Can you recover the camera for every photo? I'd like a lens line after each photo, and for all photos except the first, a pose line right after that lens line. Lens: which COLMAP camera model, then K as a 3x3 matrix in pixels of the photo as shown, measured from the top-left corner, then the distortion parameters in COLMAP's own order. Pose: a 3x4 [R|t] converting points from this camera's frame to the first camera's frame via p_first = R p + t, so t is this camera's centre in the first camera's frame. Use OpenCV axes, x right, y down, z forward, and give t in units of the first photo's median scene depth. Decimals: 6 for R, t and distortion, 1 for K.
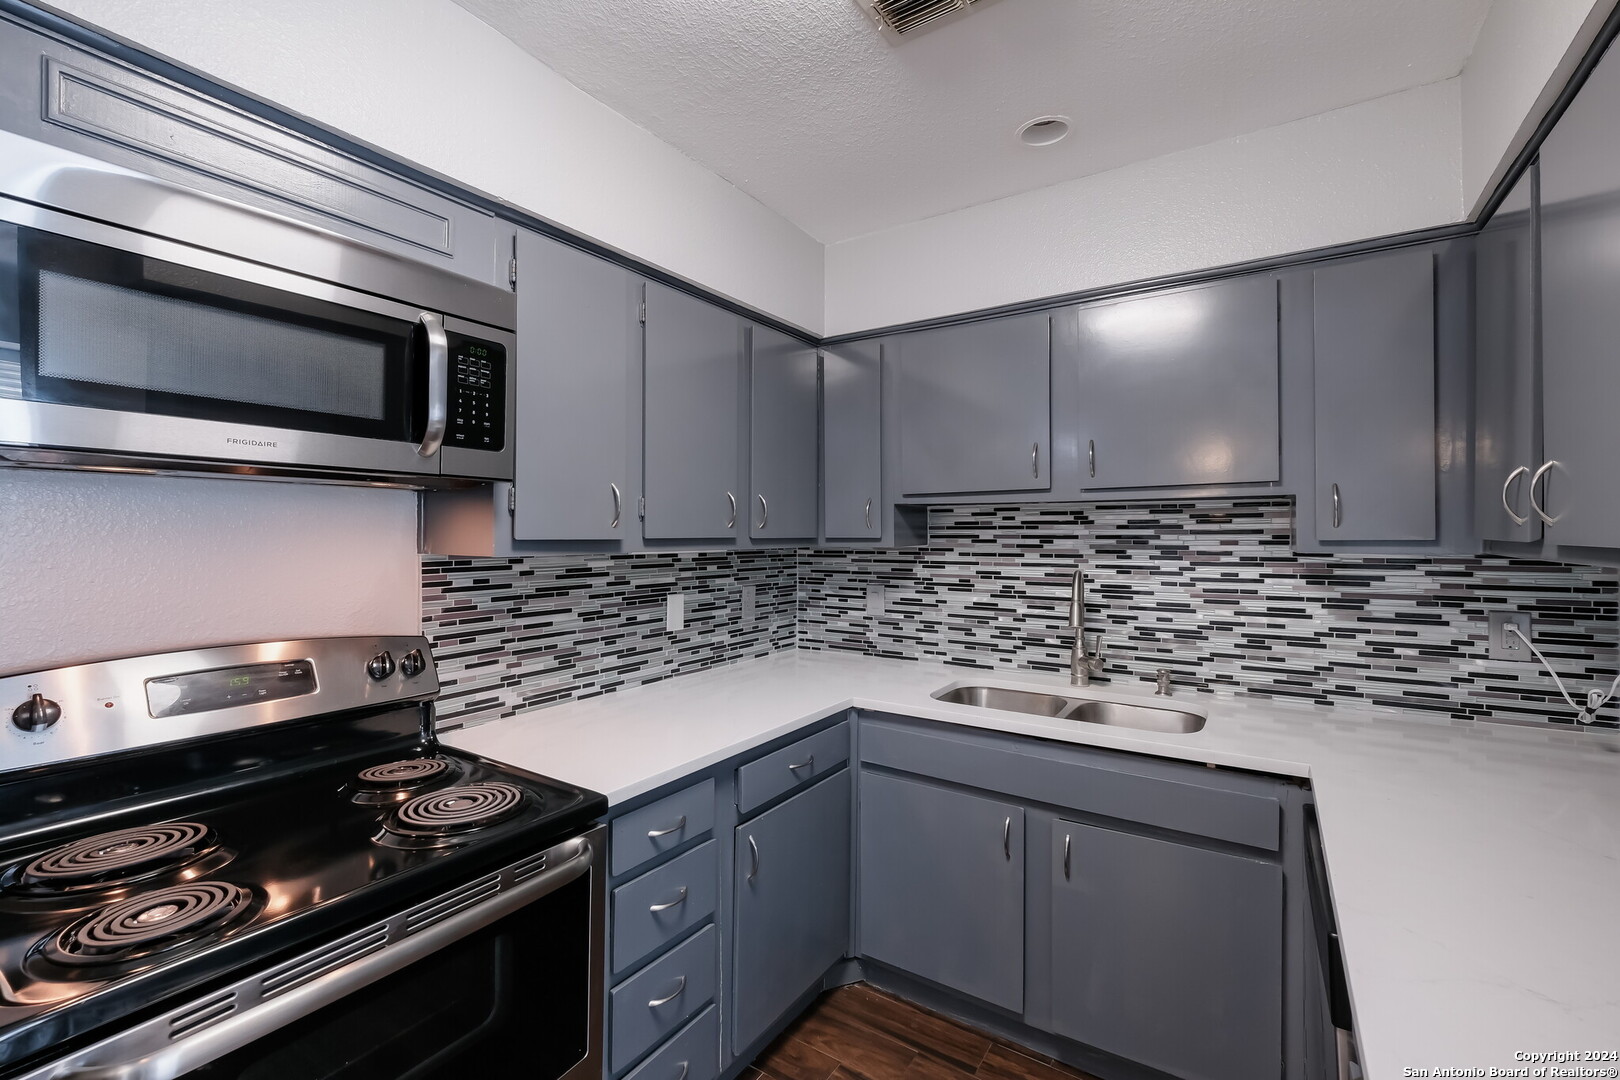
lens RADIAL K [[680.7, 0, 813.5], [0, 680.7, 534.3], [0, 0, 1]] dist [-0.000815, 0.000212]
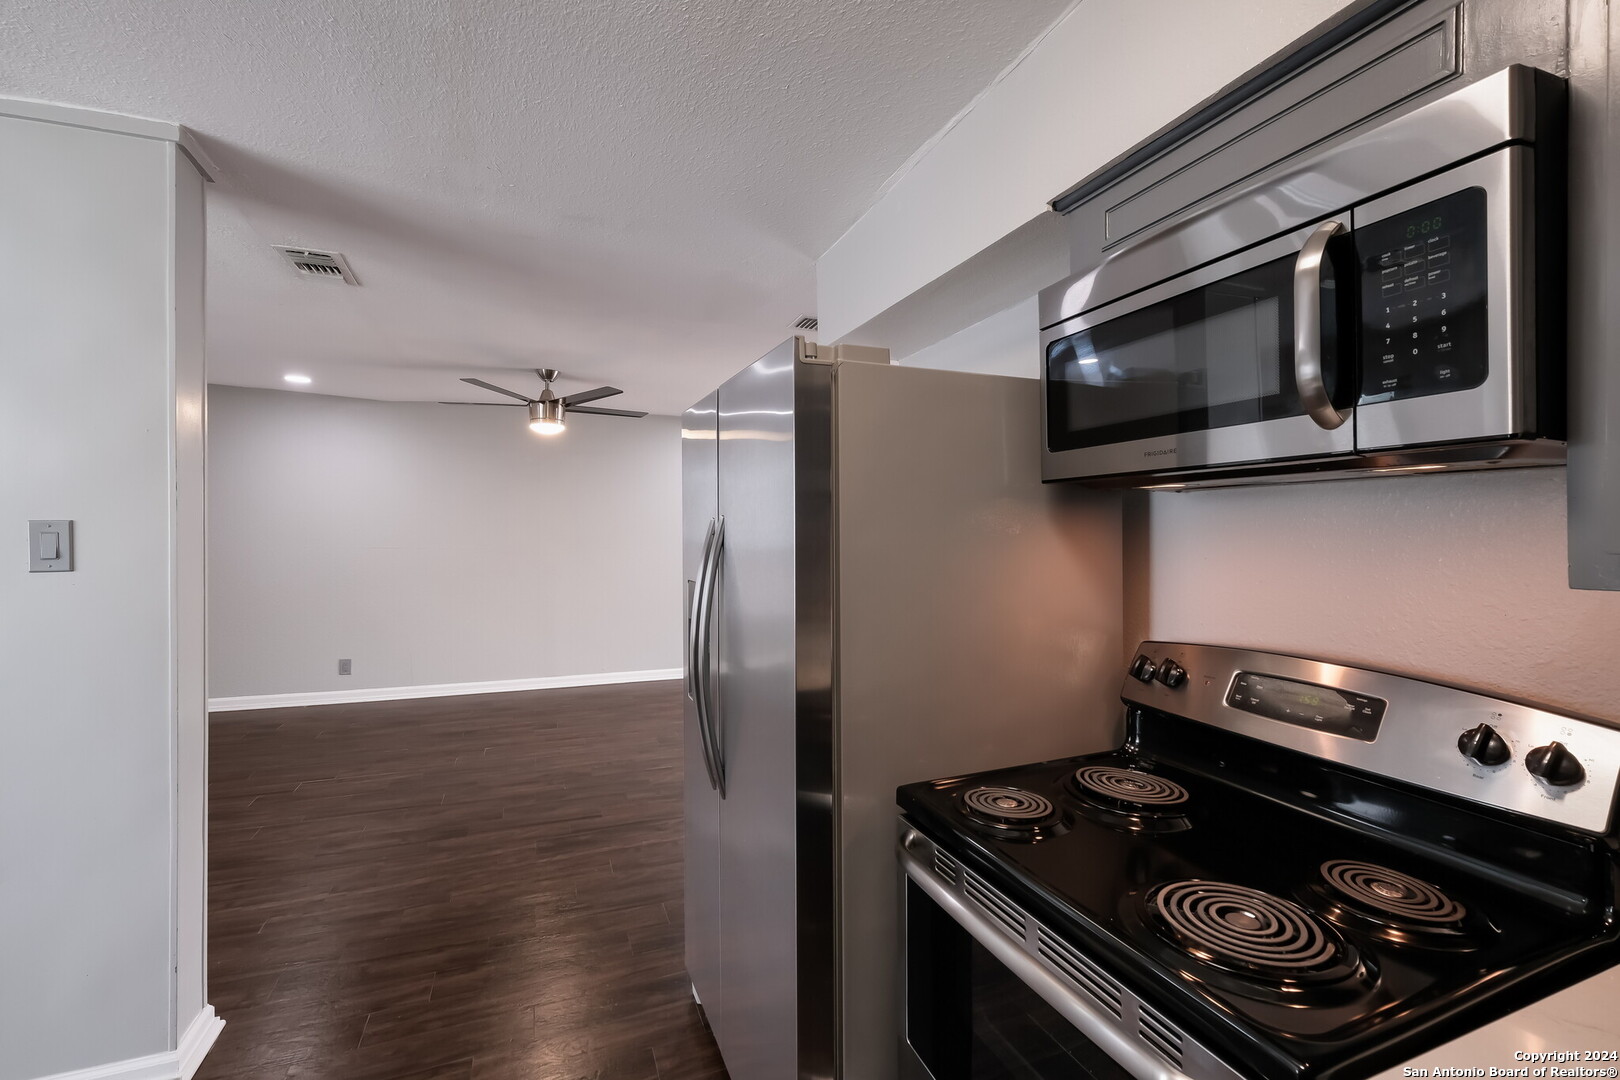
lens RADIAL K [[680.7, 0, 813.5], [0, 680.7, 534.3], [0, 0, 1]] dist [-0.000815, 0.000212]
pose [[-0.554397, -0.005123, -0.832237, 0.176892], [0.002967, 0.999963, -0.008132, -0.002316], [0.832247, -0.006978, -0.554361, 0.563471]]
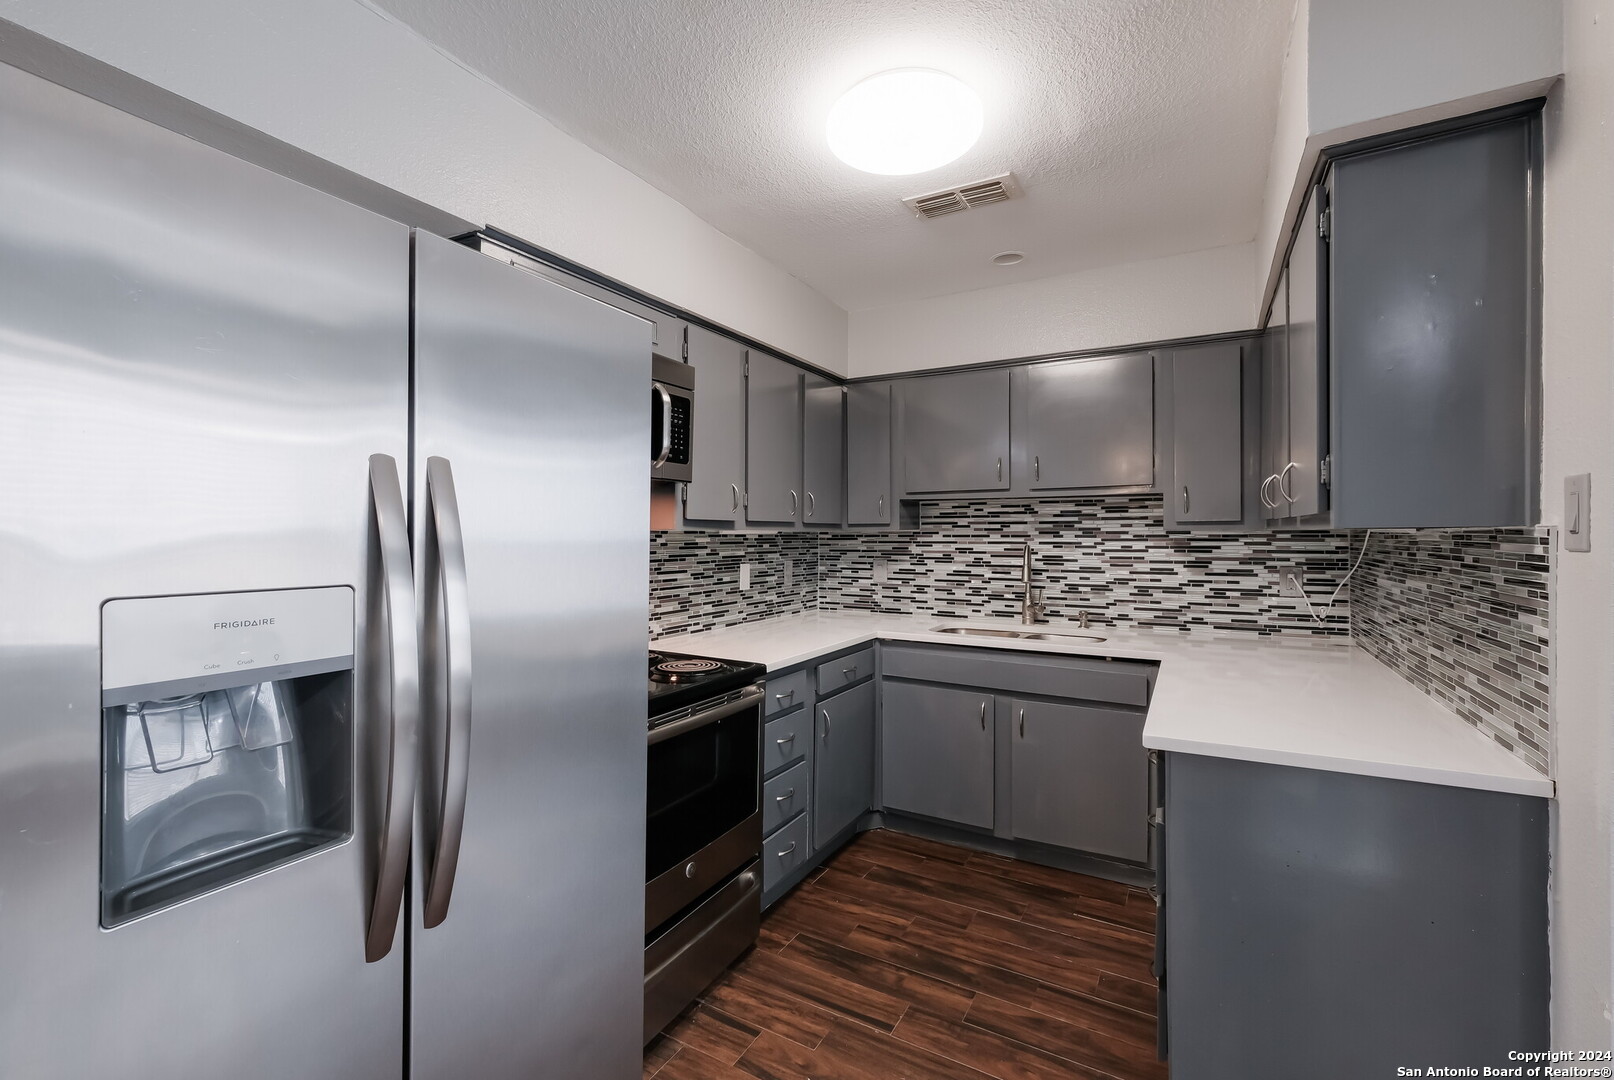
lens RADIAL K [[683.8, 0, 807.0], [0, 683.8, 540.0], [0, 0, 1]] dist [0.000437, -0.000024]
pose [[0.997538, -0.001232, 0.070111, -0.188264], [0.000769, 0.999978, 0.006635, 0.032852], [-0.070118, -0.006565, 0.997517, -0.435869]]
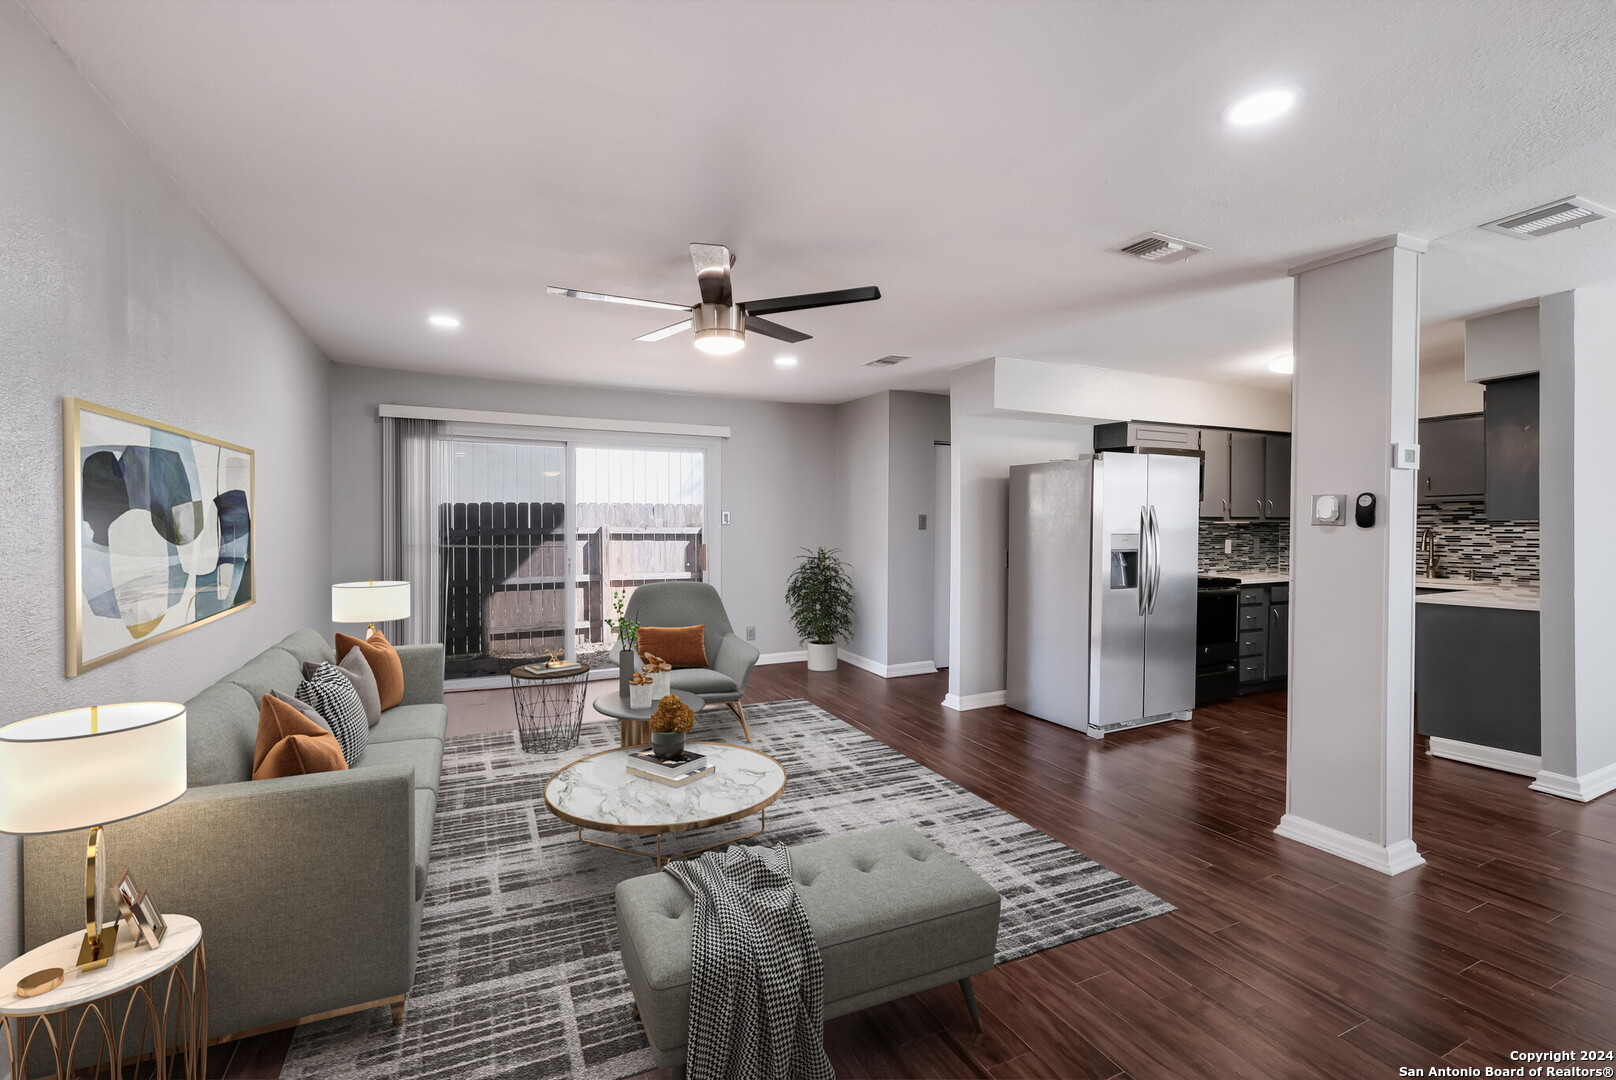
lens RADIAL K [[711.0, 0, 808.0], [0, 711.0, 540.0], [0, 0, 1]] dist [0.003174, 0.000224]
pose [[0.858895, 0.006201, -0.512114, -0.204864], [0.003327, 0.999838, 0.017688, 0.040141], [0.512140, -0.016896, 0.858736, -2.306251]]
